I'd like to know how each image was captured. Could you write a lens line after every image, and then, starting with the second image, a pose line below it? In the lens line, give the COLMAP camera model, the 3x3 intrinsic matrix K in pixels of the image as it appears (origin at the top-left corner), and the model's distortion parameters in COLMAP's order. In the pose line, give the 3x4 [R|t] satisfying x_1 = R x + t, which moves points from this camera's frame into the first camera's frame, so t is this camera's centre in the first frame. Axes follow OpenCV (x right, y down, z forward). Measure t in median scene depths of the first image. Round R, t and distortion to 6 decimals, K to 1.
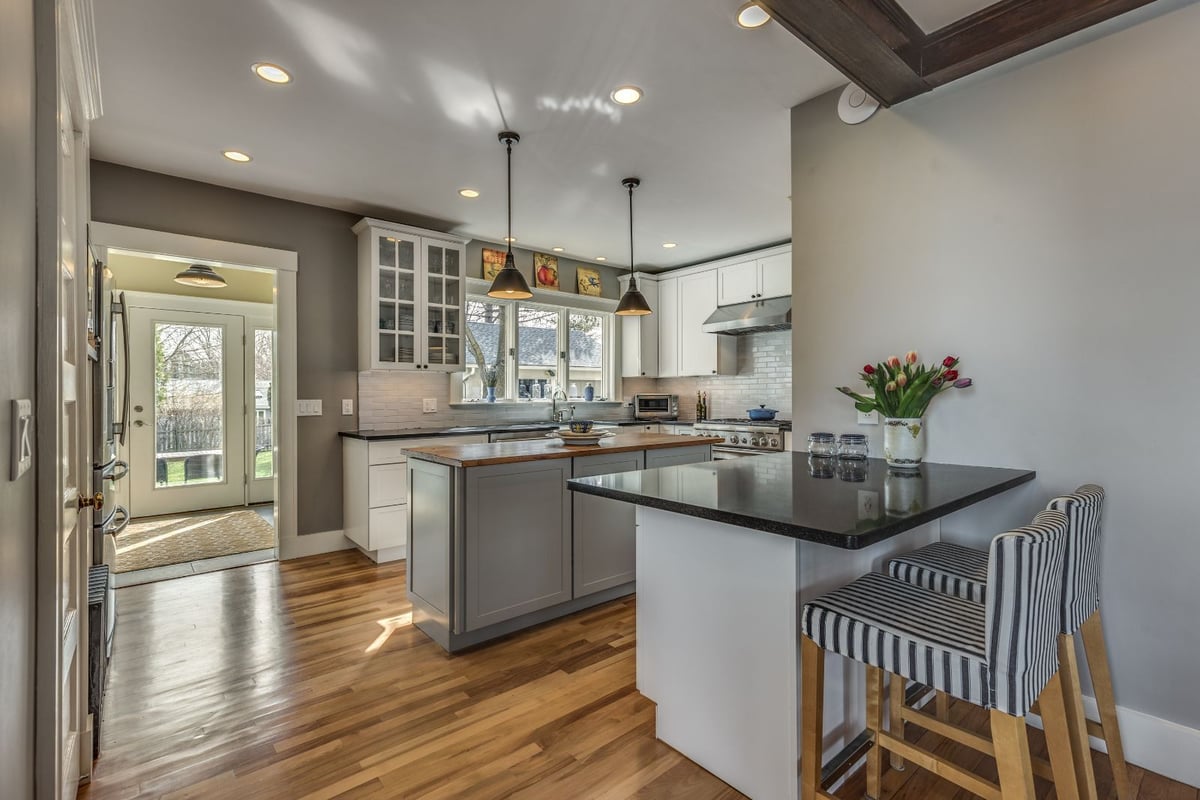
lens RADIAL K [[550.5, 0, 608.9], [0, 550.5, 393.8], [0, 0, 1]] dist [0.013043, -0.000598]
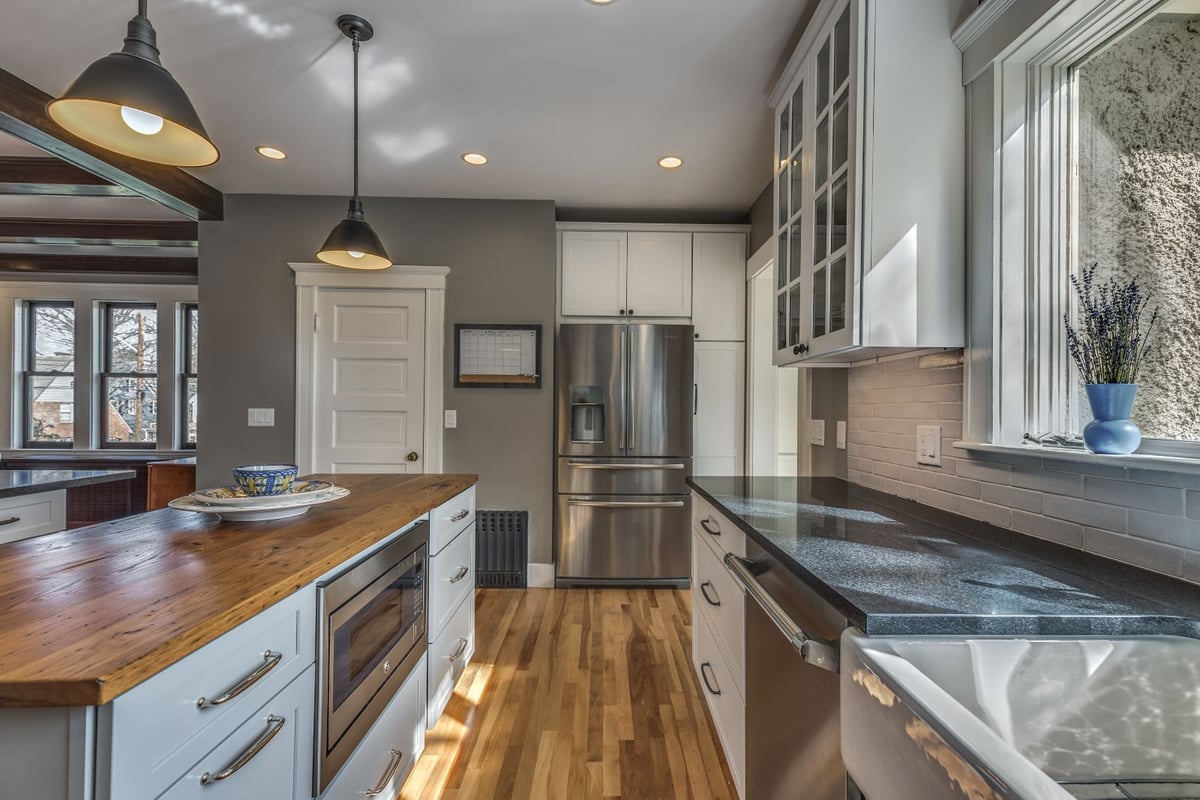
lens RADIAL K [[549.1, 0, 606.8], [0, 549.1, 403.9], [0, 0, 1]] dist [0.014338, -0.001126]
pose [[-0.642069, -0.009177, -0.766592, 0.088863], [-0.005753, 0.999958, -0.007152, -0.001627], [0.766625, -0.000182, -0.642095, 1.073835]]
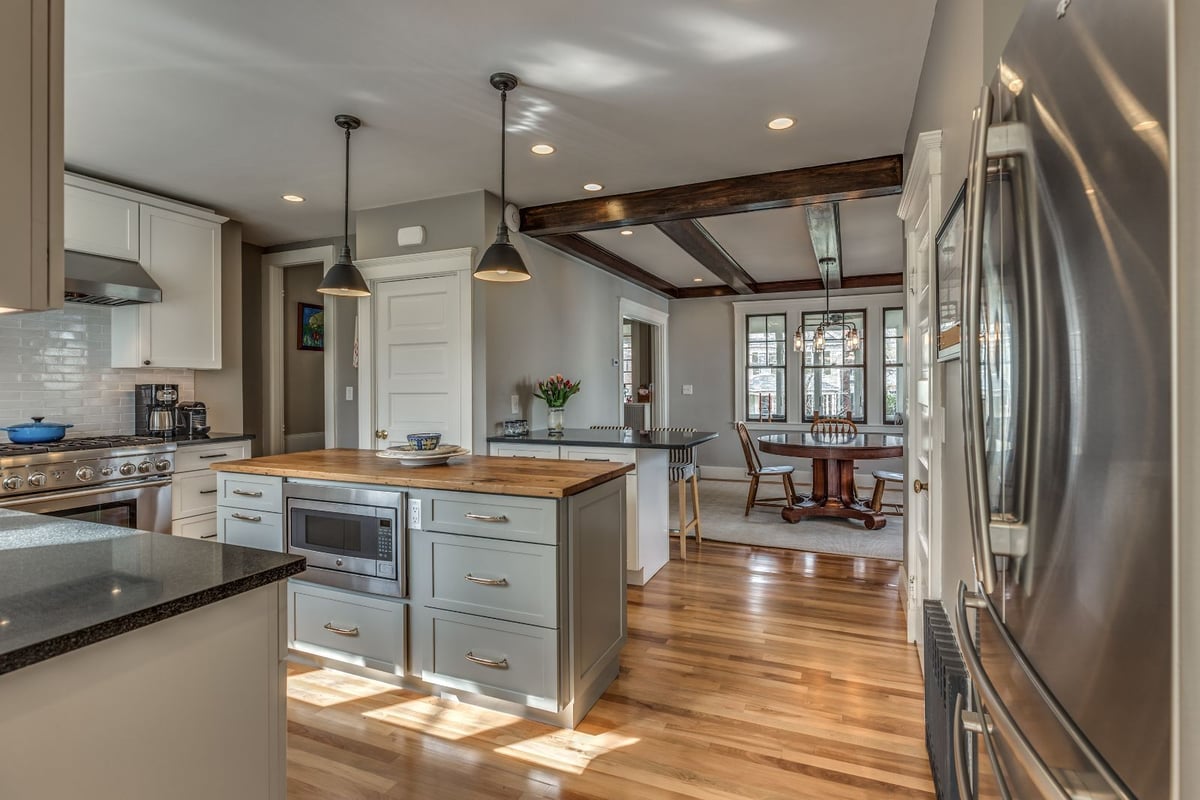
lens RADIAL K [[574.1, 0, 605.6], [0, 574.1, 382.8], [0, 0, 1]] dist [0.002100, 0.000073]
pose [[-0.441063, 0.008589, 0.897435, -0.637425], [0.002784, 0.999962, -0.008202, -0.012233], [-0.897472, -0.001120, -0.441071, 0.794355]]
